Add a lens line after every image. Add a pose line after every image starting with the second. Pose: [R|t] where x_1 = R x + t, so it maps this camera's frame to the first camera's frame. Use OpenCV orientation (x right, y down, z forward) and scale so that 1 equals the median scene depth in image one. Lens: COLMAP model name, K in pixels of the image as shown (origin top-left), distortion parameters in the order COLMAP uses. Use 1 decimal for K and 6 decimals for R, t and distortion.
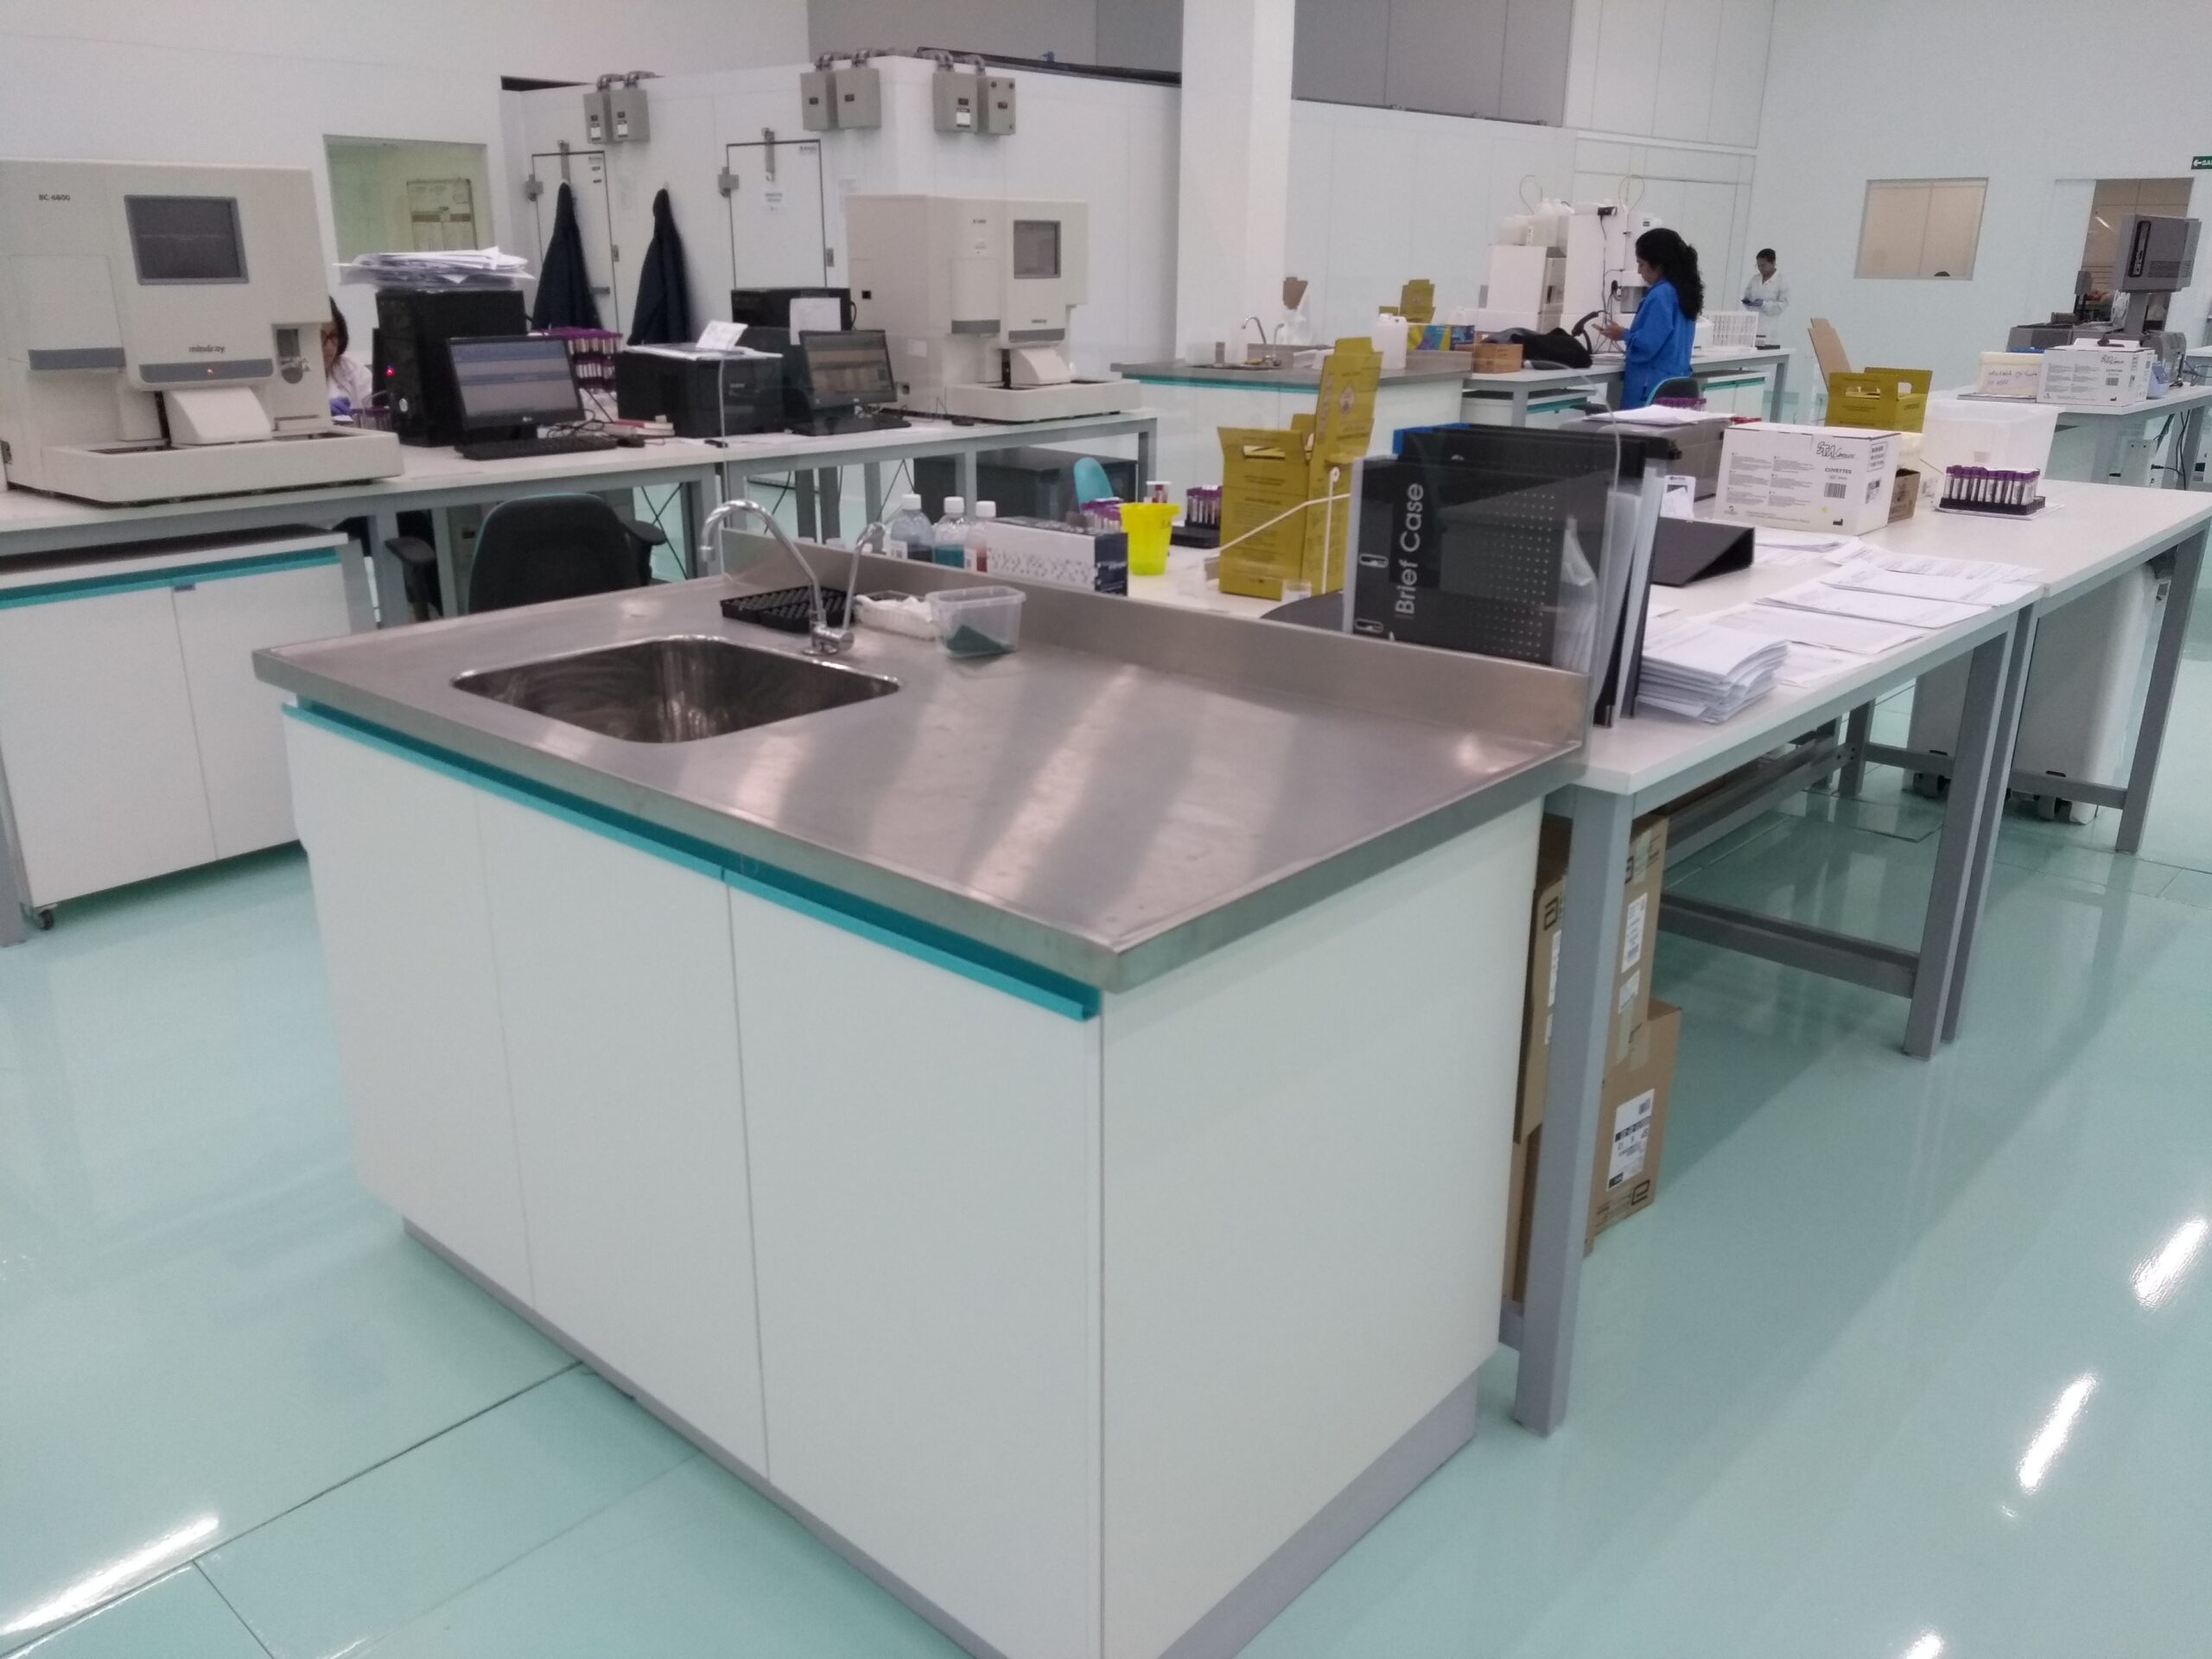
lens RADIAL K [[1724.0, 0, 1088.1], [0, 1724.0, 825.9], [0, 0, 1]] dist [0.039122, -0.048808]
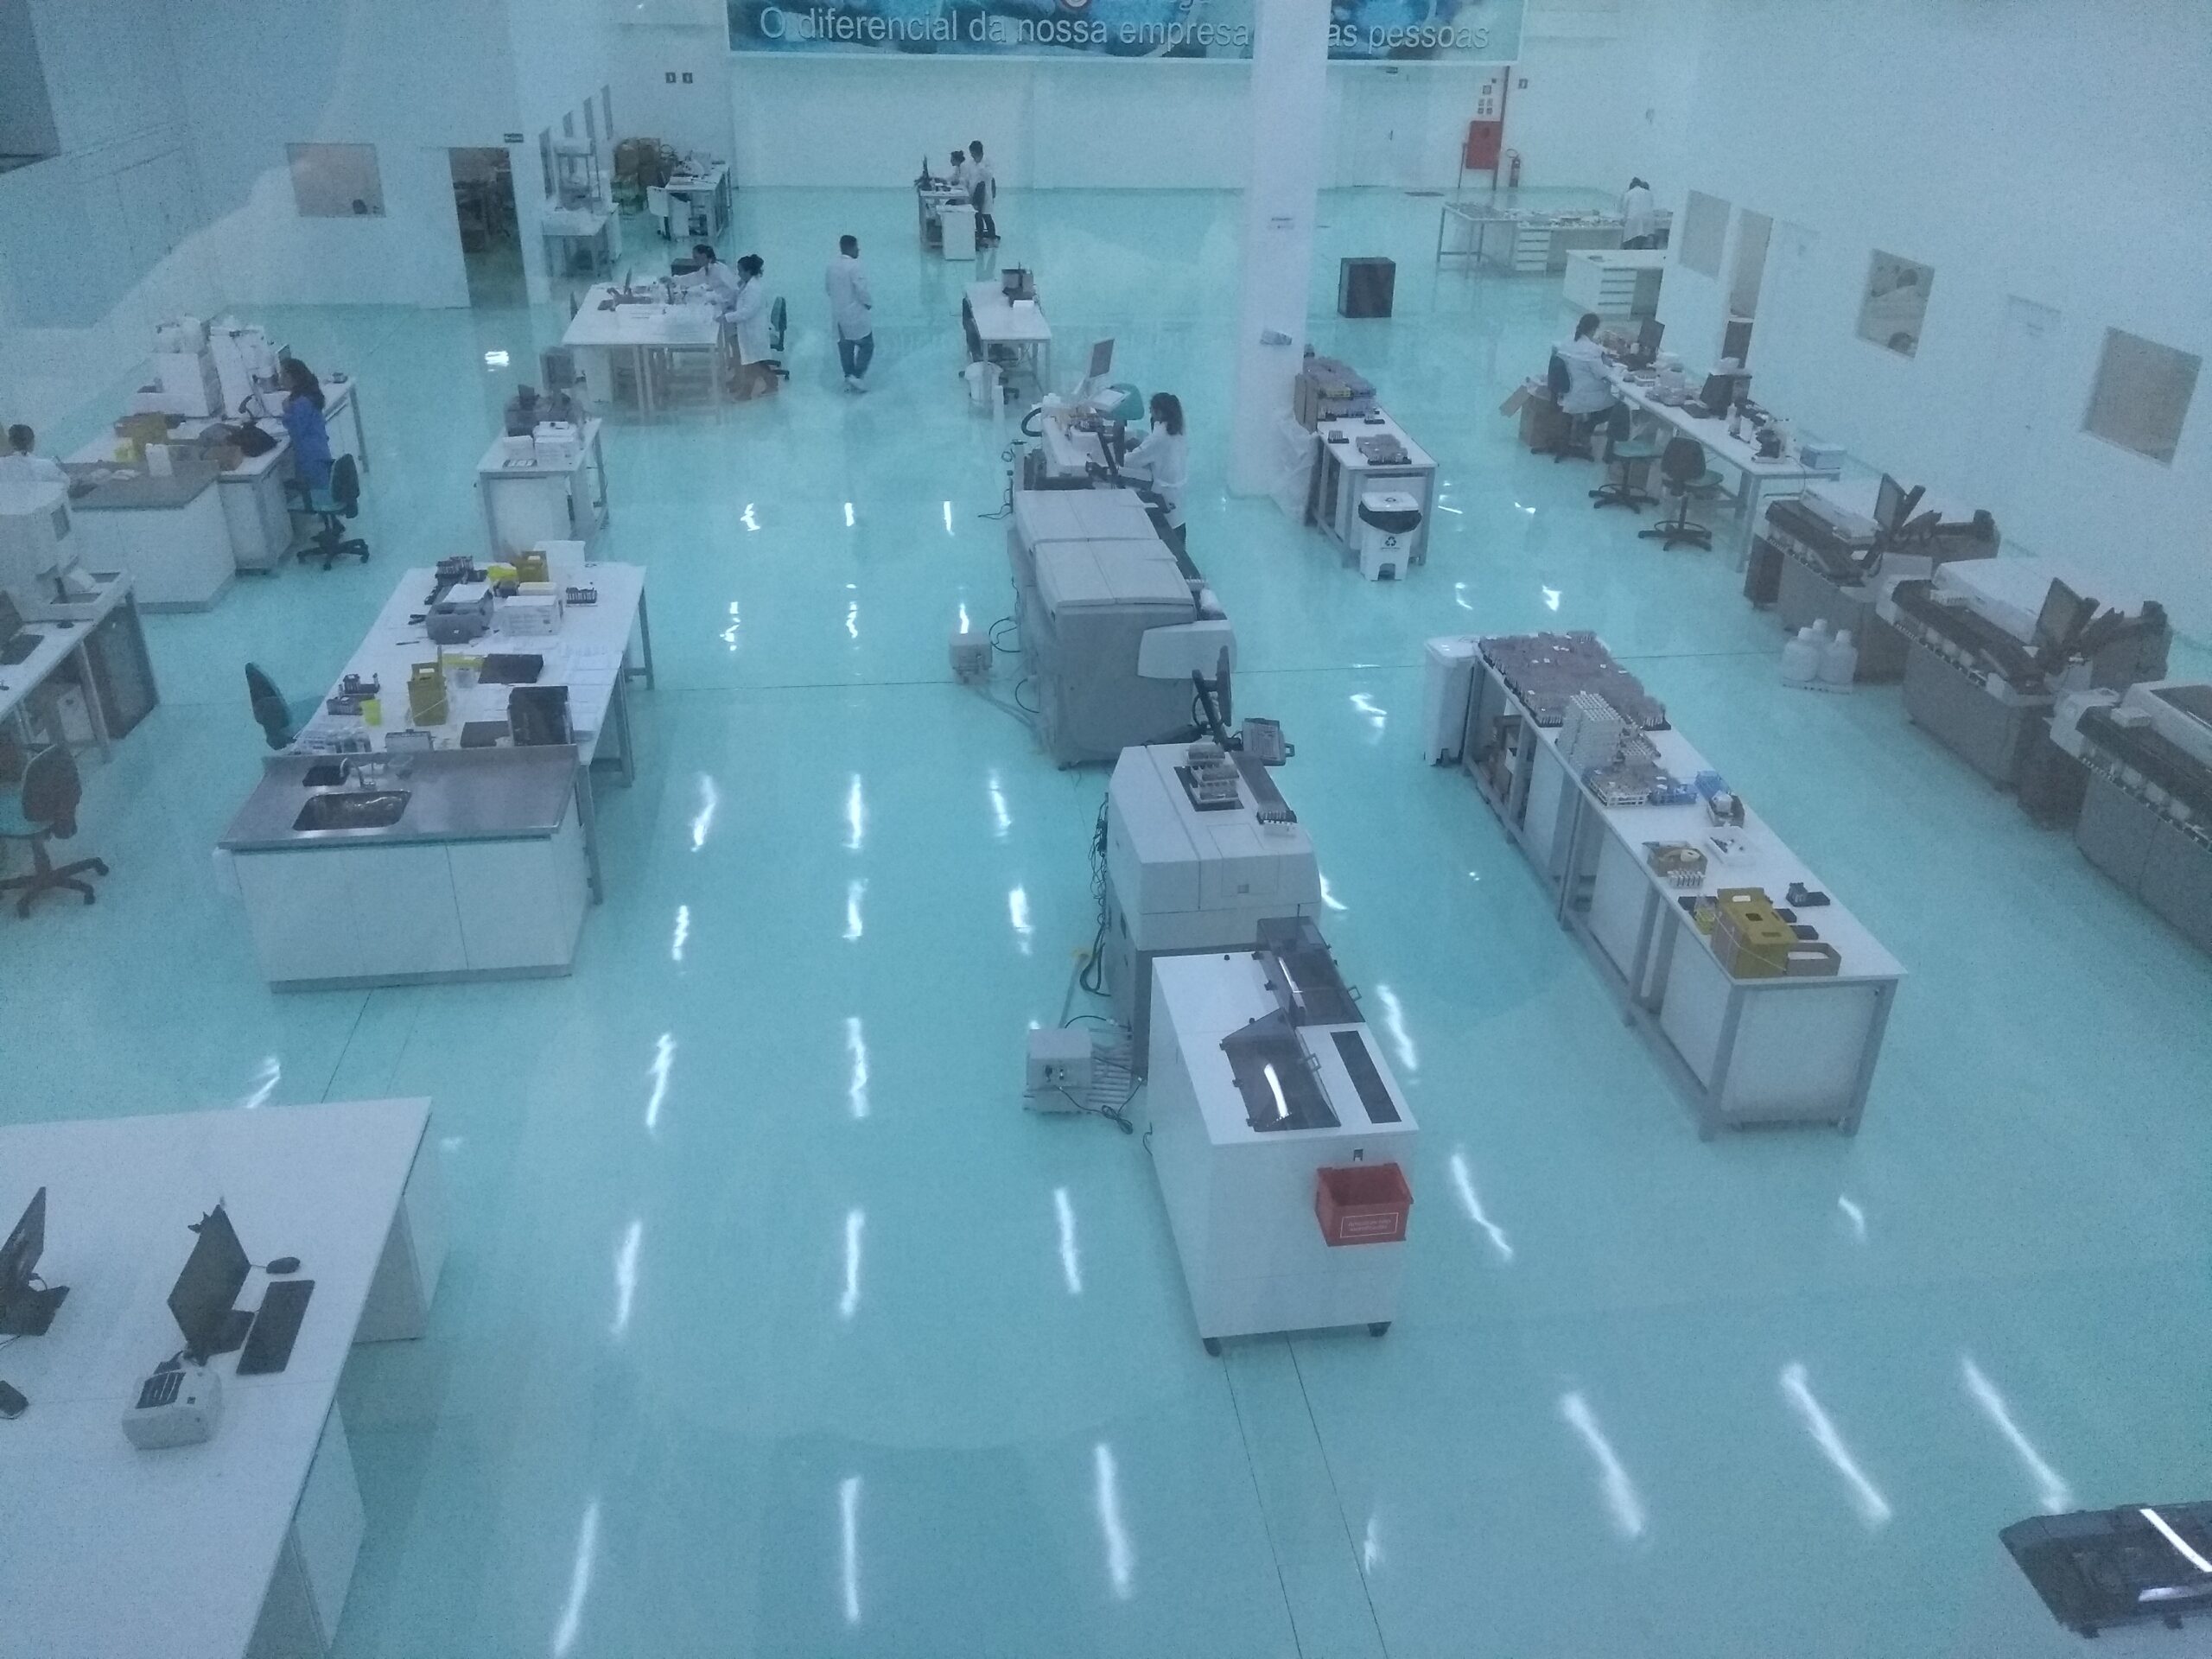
lens RADIAL K [[1724.0, 0, 1099.5], [0, 1724.0, 823.7], [0, 0, 1]] dist [0.039122, -0.048808]
pose [[0.644822, -0.351096, 0.678923, -0.682513], [0.230757, 0.936232, 0.264993, -0.264091], [-0.728667, -0.014207, 0.684721, -1.085576]]
